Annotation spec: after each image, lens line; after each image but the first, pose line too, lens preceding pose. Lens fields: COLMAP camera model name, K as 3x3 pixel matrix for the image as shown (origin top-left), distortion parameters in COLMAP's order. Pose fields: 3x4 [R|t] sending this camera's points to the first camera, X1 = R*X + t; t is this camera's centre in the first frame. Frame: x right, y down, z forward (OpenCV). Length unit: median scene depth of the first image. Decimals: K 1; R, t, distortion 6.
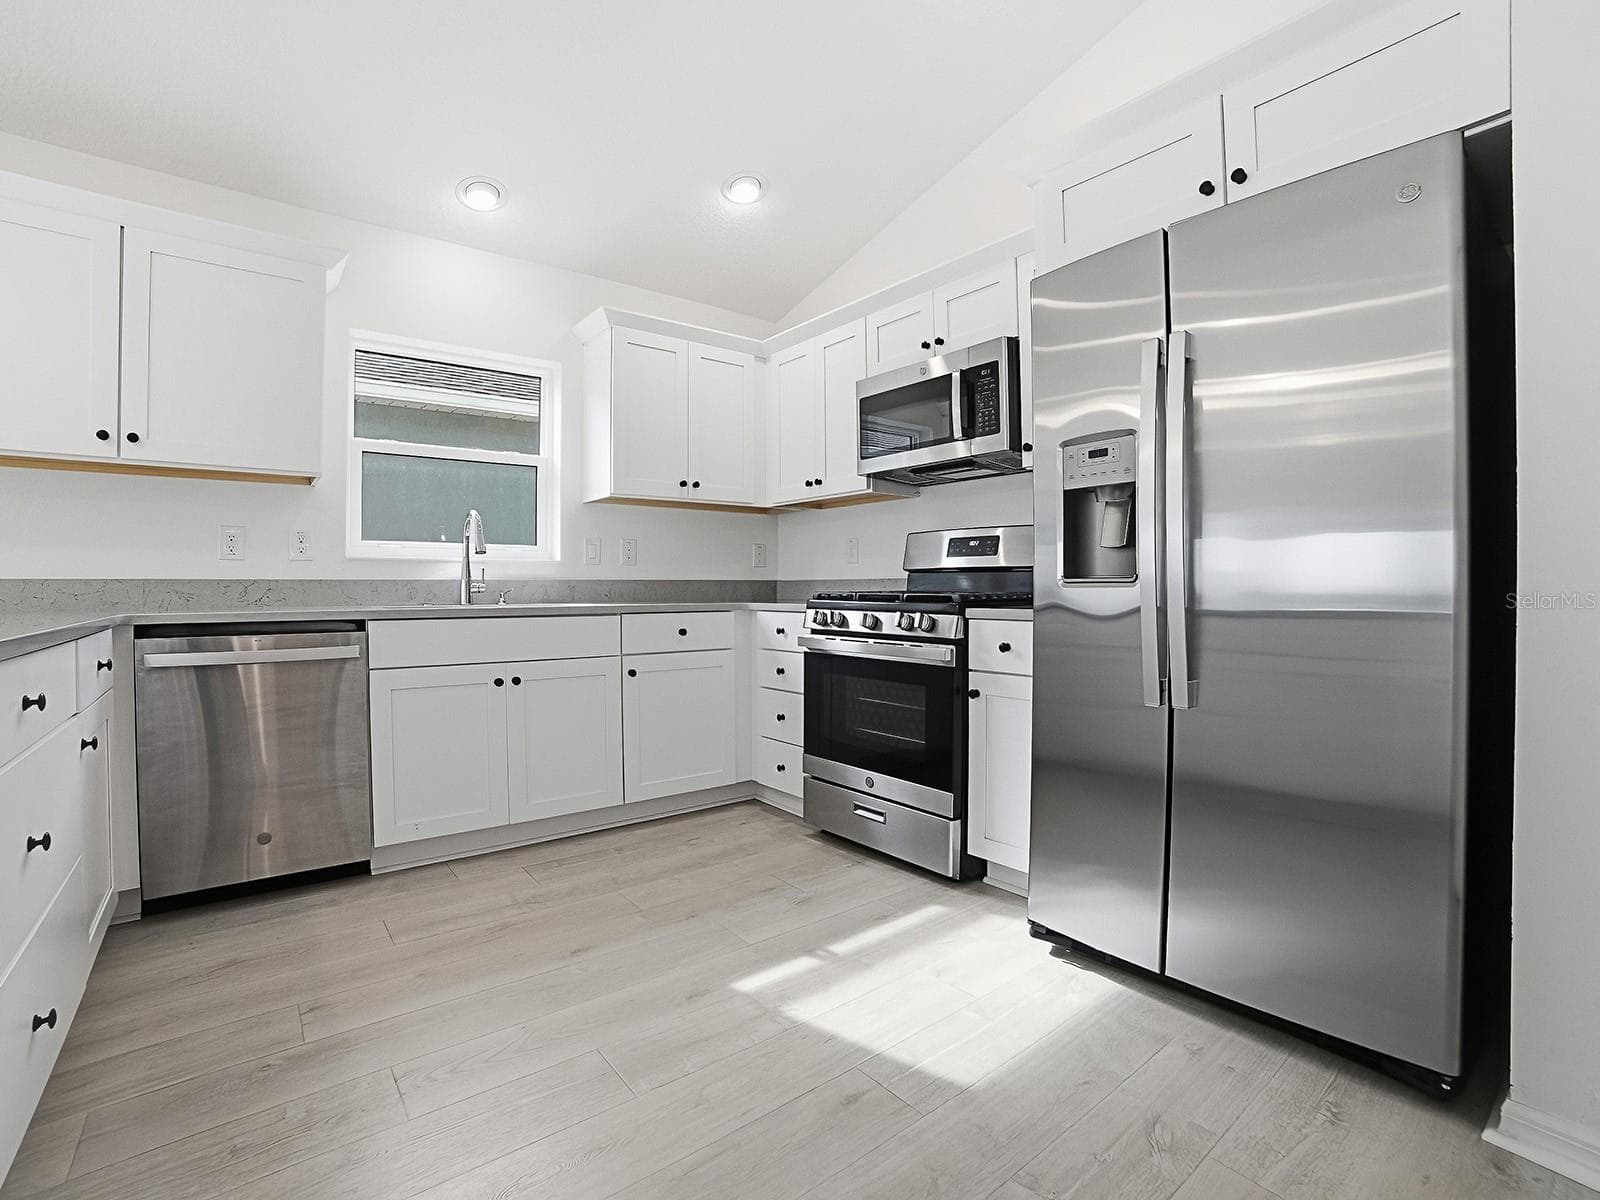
lens RADIAL K [[764.6, 0, 795.4], [0, 764.6, 599.7], [0, 0, 1]] dist [-0.099542, 0.042128]
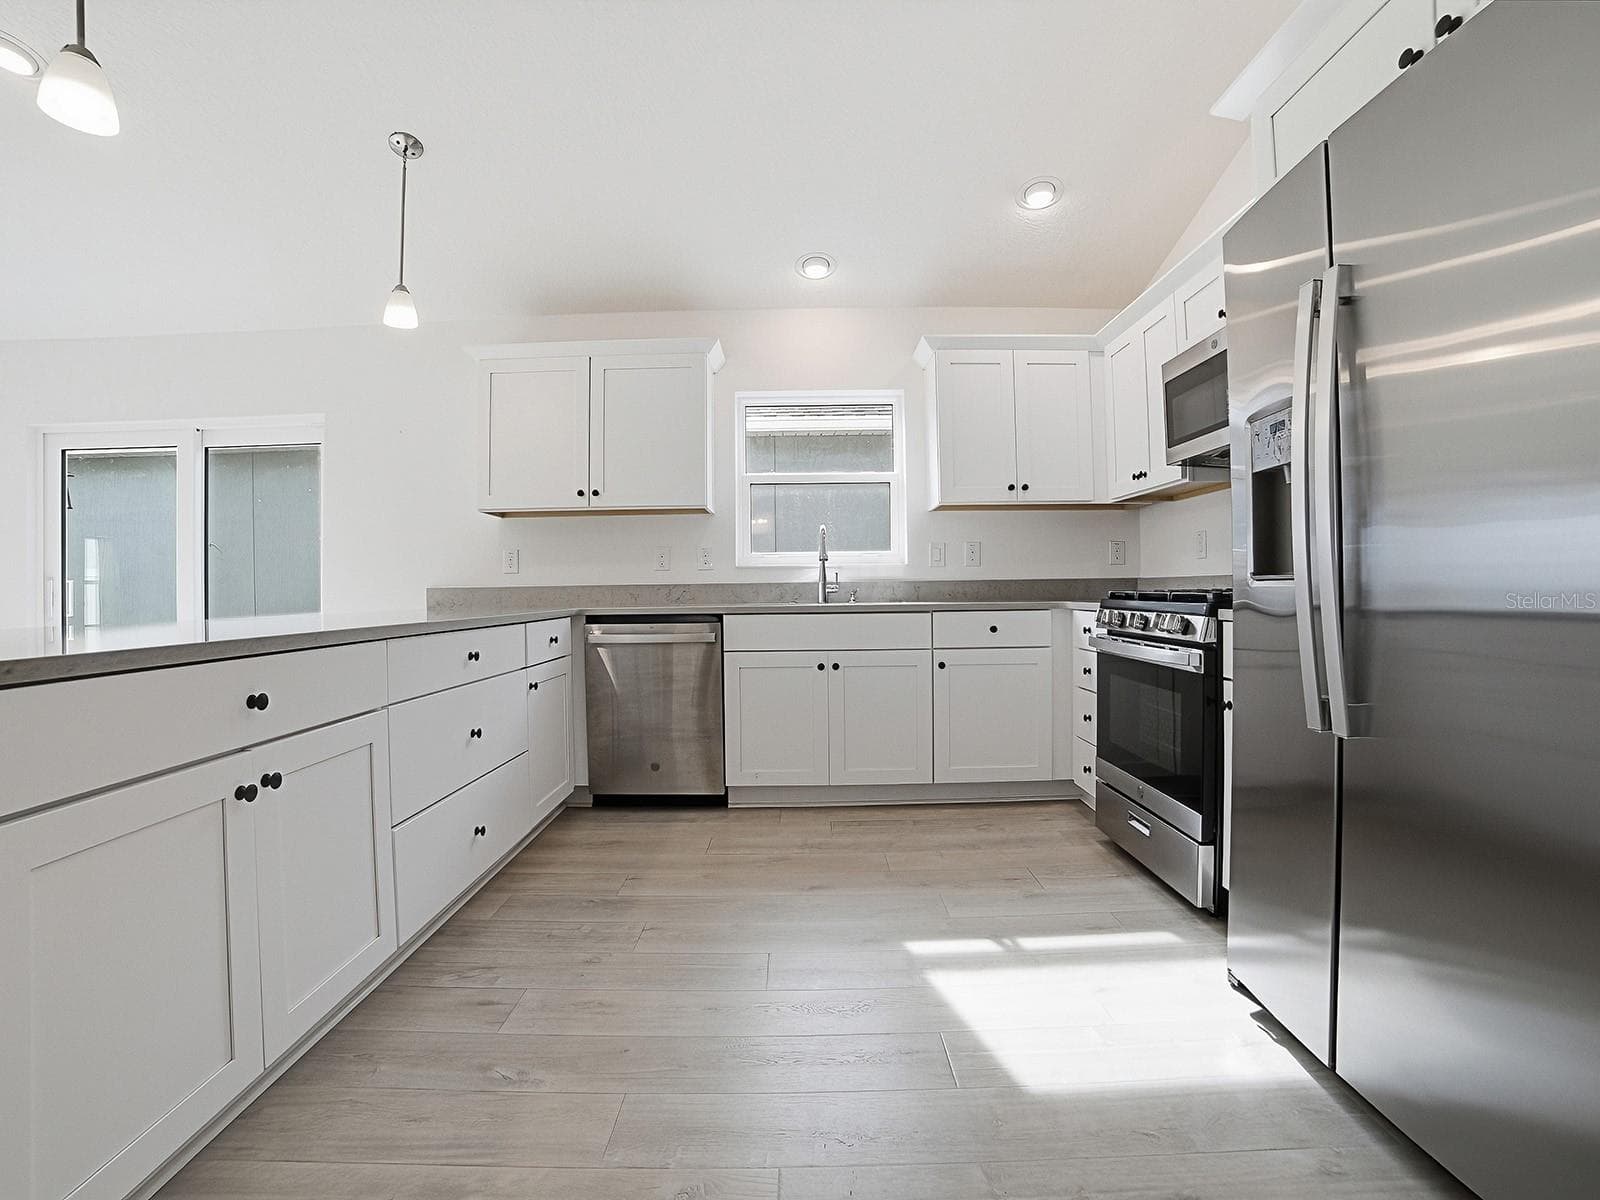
lens RADIAL K [[760.2, 0, 801.8], [0, 760.2, 593.3], [0, 0, 1]] dist [-0.105403, 0.039847]
pose [[0.784709, -0.003407, -0.619856, 0.316615], [0.000395, 0.999987, -0.004997, -0.002517], [0.619865, 0.003676, 0.784700, 0.016000]]
